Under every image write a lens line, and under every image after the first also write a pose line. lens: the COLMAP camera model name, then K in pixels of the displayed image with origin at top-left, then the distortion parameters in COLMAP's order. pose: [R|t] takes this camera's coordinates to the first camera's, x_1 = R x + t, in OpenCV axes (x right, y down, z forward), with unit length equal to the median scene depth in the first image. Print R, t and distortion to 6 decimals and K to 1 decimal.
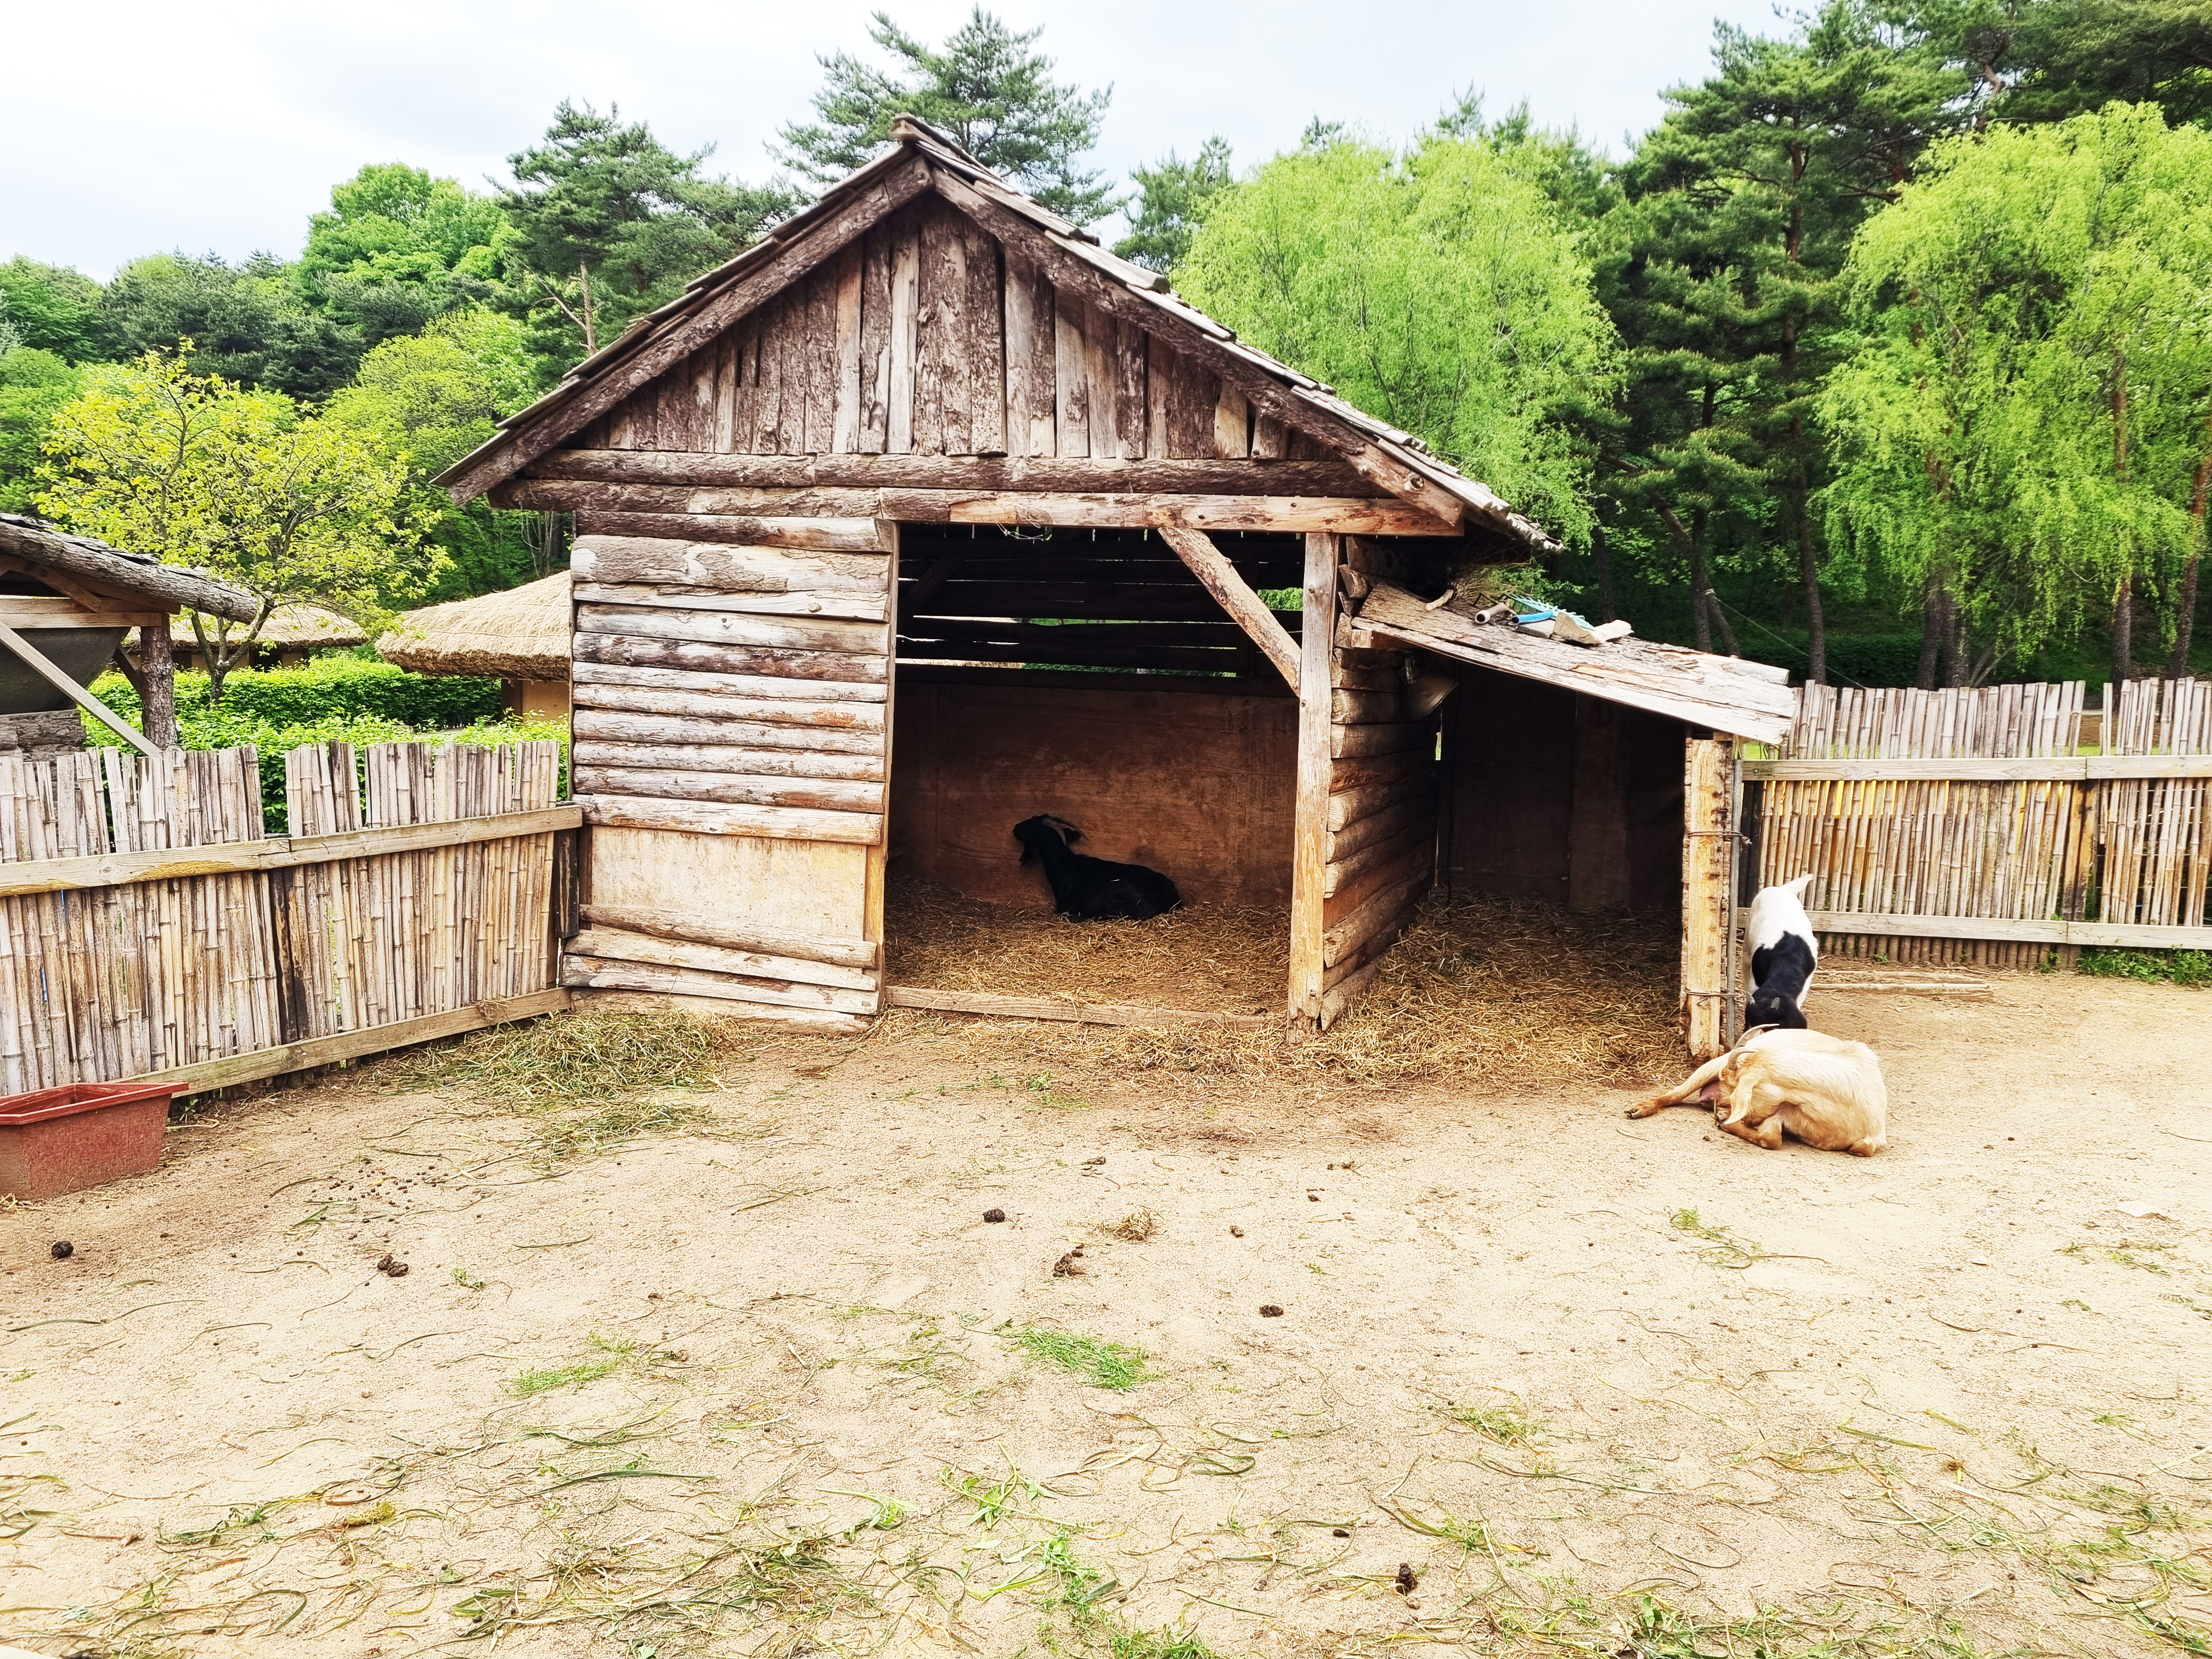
lens RADIAL K [[1638.3, 0, 1137.5], [0, 1638.3, 836.2], [0, 0, 1]] dist [0.026850, 0.009914]
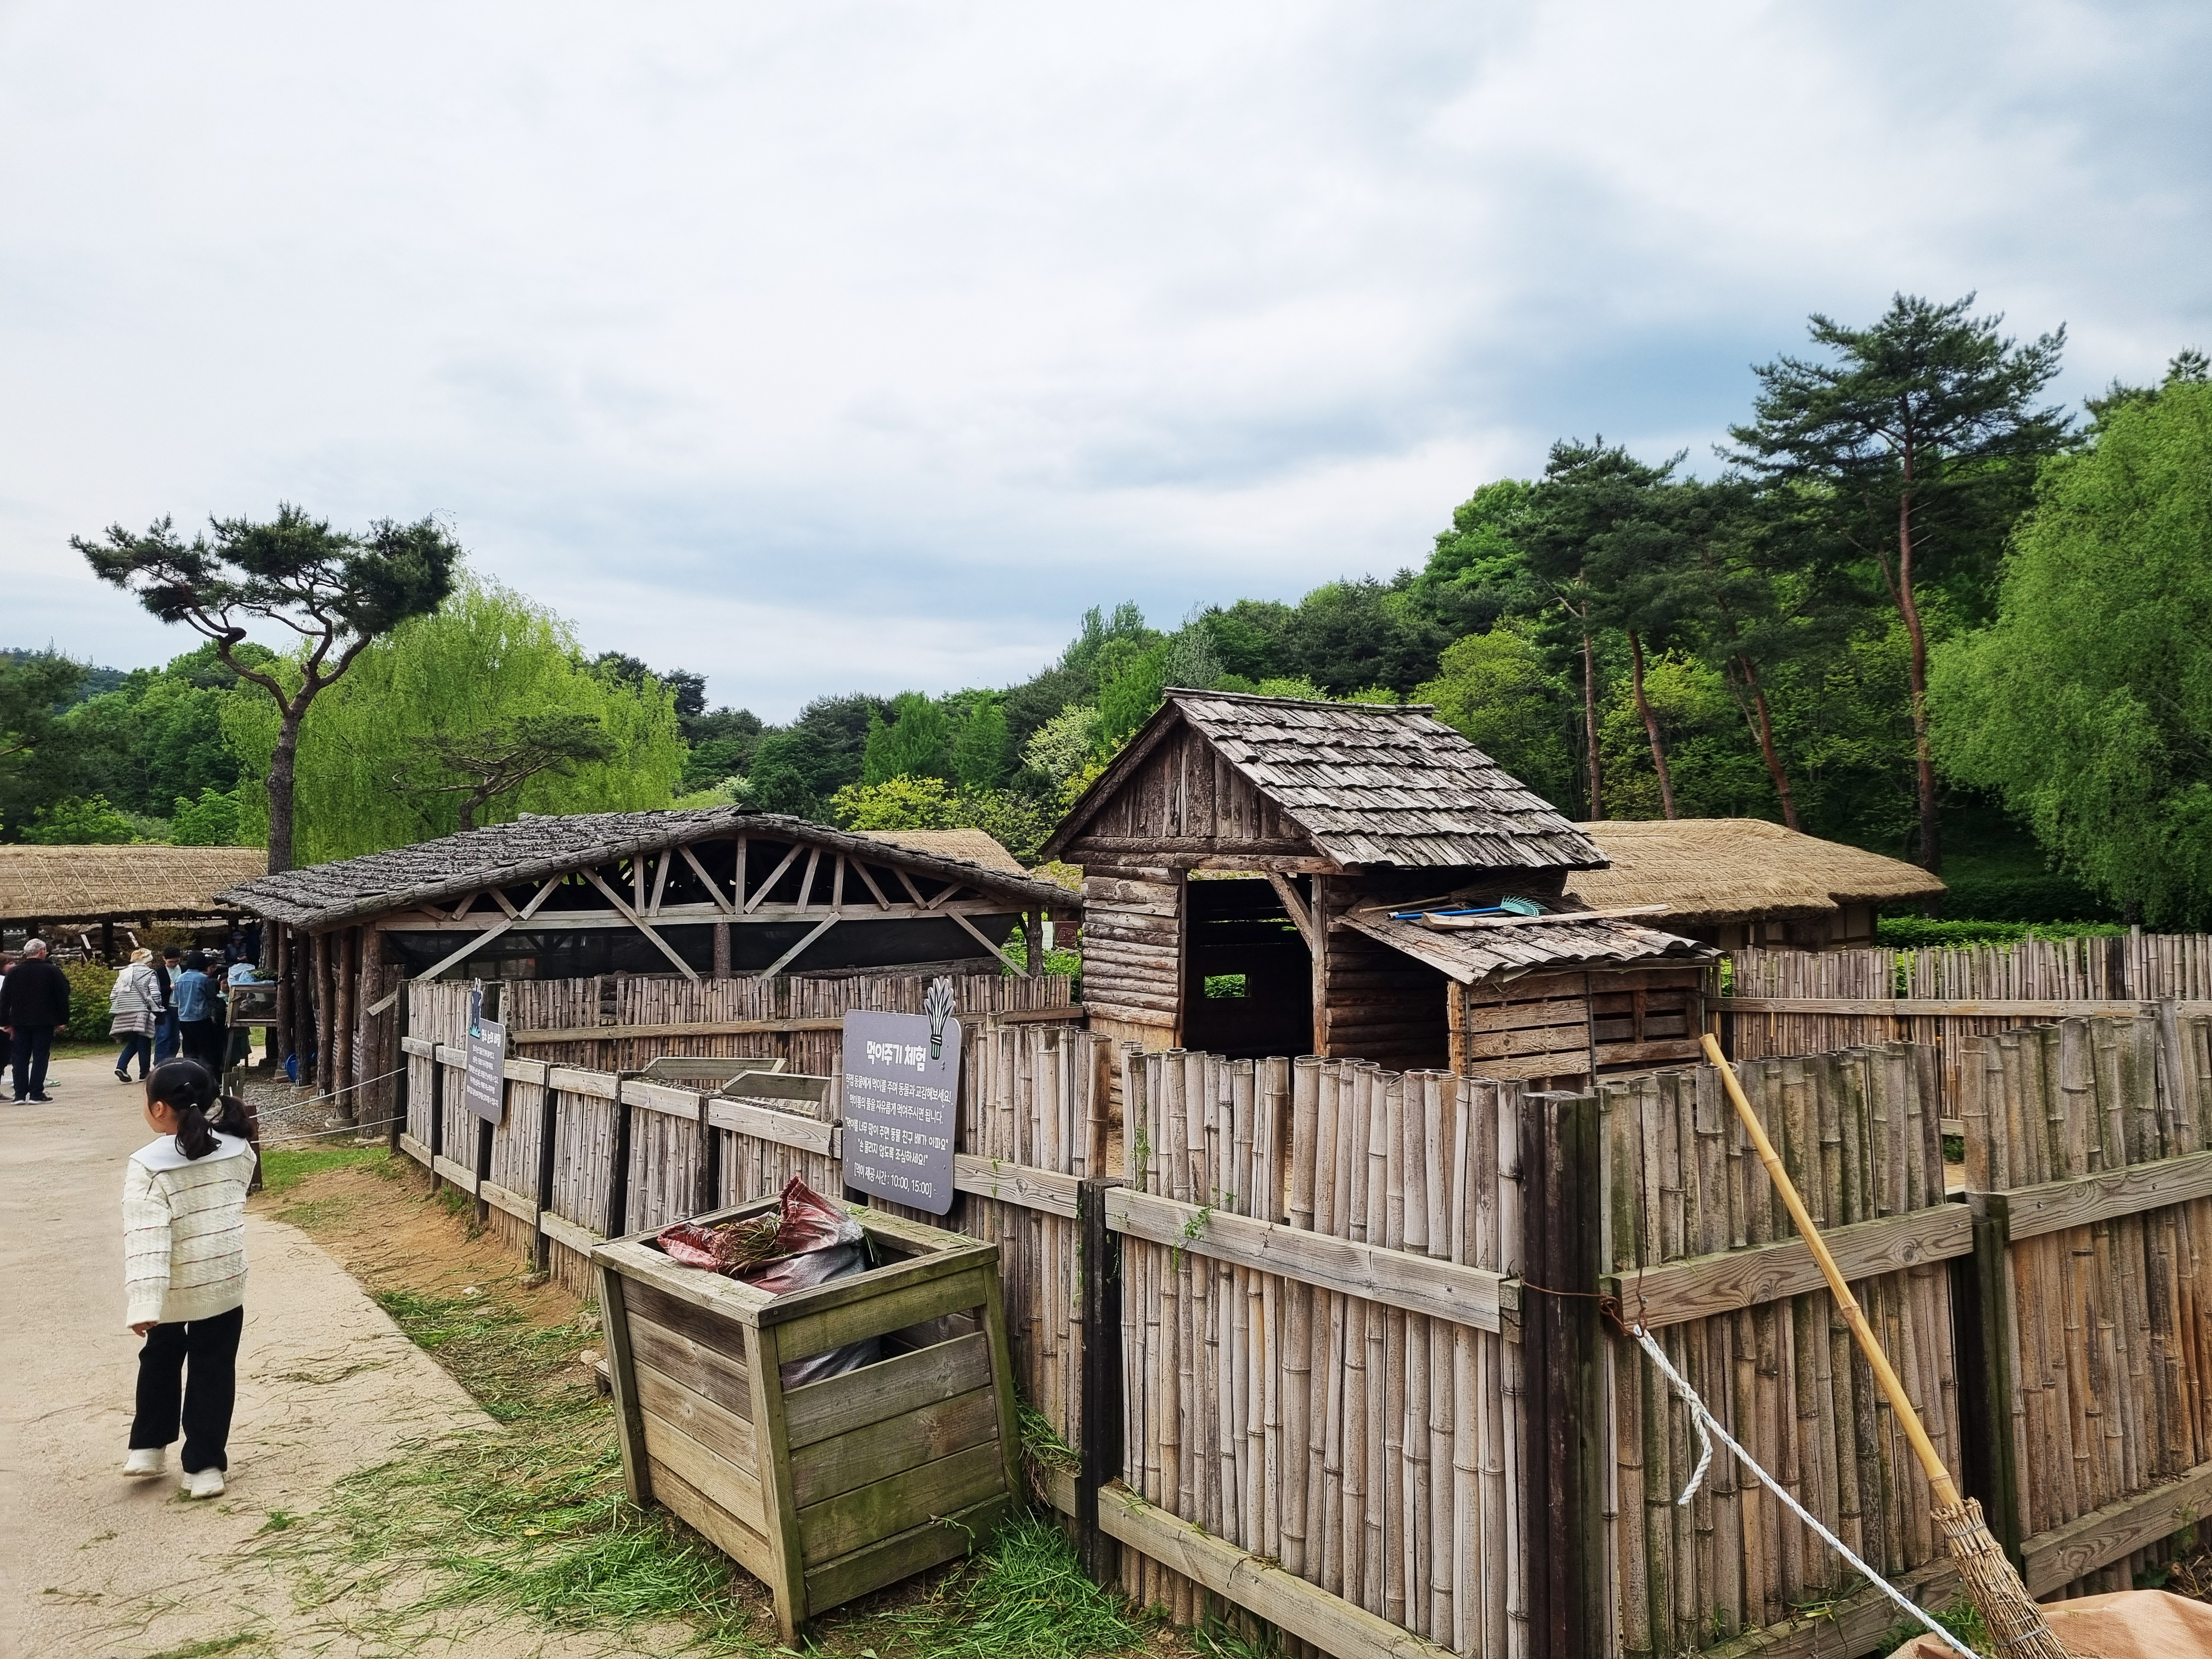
lens RADIAL K [[1638.3, 0, 1105.3], [0, 1638.3, 825.7], [0, 0, 1]] dist [0.026850, 0.009914]
pose [[0.776783, -0.044671, -0.628182, 1.037324], [-0.049906, 0.989978, -0.132110, 0.029265], [0.627788, 0.133971, 0.766768, -0.619565]]
